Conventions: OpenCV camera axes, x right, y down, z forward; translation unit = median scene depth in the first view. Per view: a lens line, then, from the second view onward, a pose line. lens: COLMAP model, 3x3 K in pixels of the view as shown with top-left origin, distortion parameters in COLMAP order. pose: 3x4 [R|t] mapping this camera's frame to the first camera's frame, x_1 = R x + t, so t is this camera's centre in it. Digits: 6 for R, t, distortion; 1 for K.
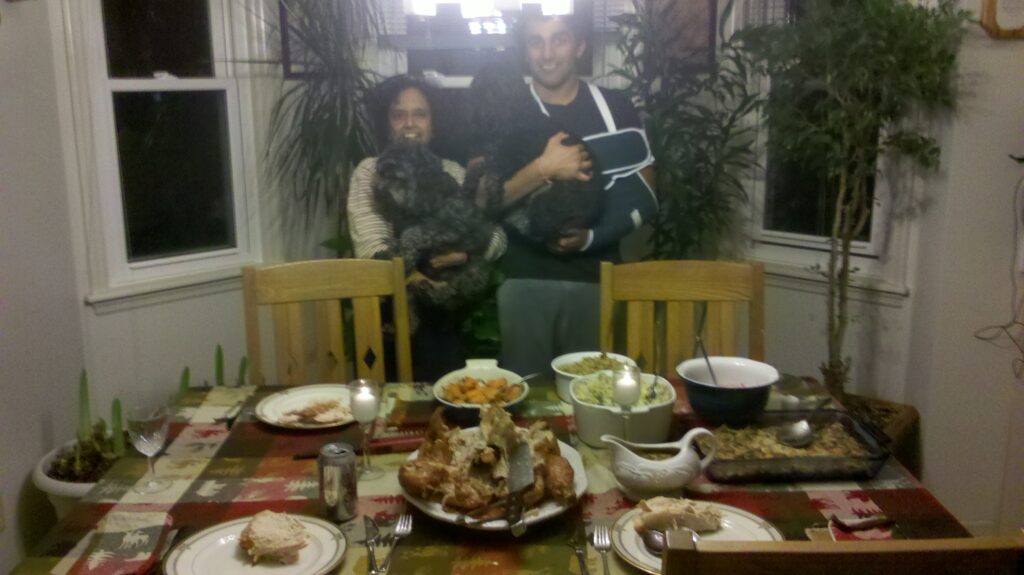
lens RADIAL K [[865.4, 0, 512.0], [0, 865.4, 287.5], [0, 0, 1]] dist [-0.001728, -0.007970]
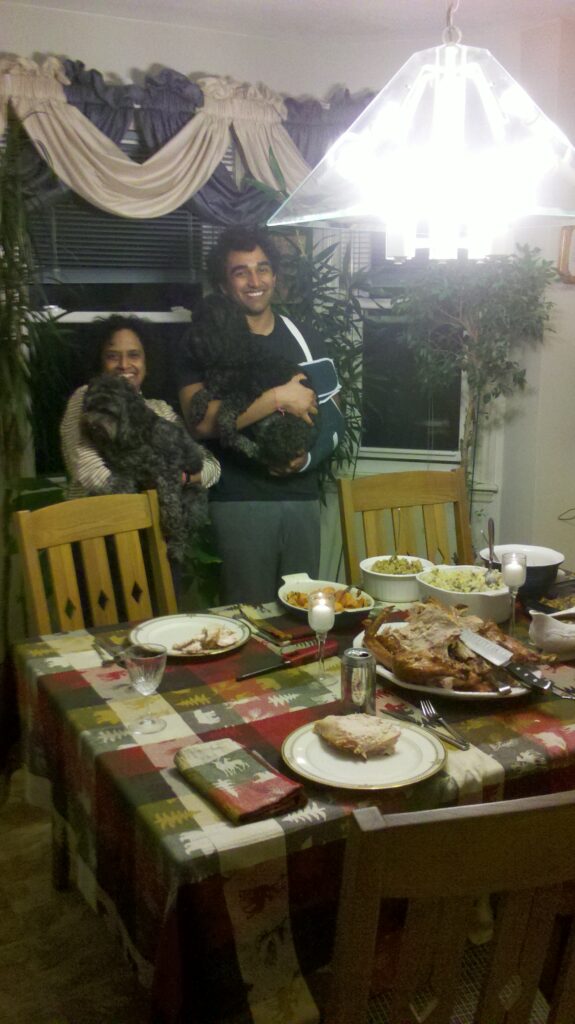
lens RADIAL K [[866.3, 0, 242.3], [0, 866.3, 511.5], [0, 0, 1]] dist [-0.002808, -0.150939]
pose [[0.918741, -0.089746, 0.384527, -0.399913], [0.095045, 0.995459, 0.005245, -0.005039], [-0.383252, 0.031728, 0.923099, 0.023888]]
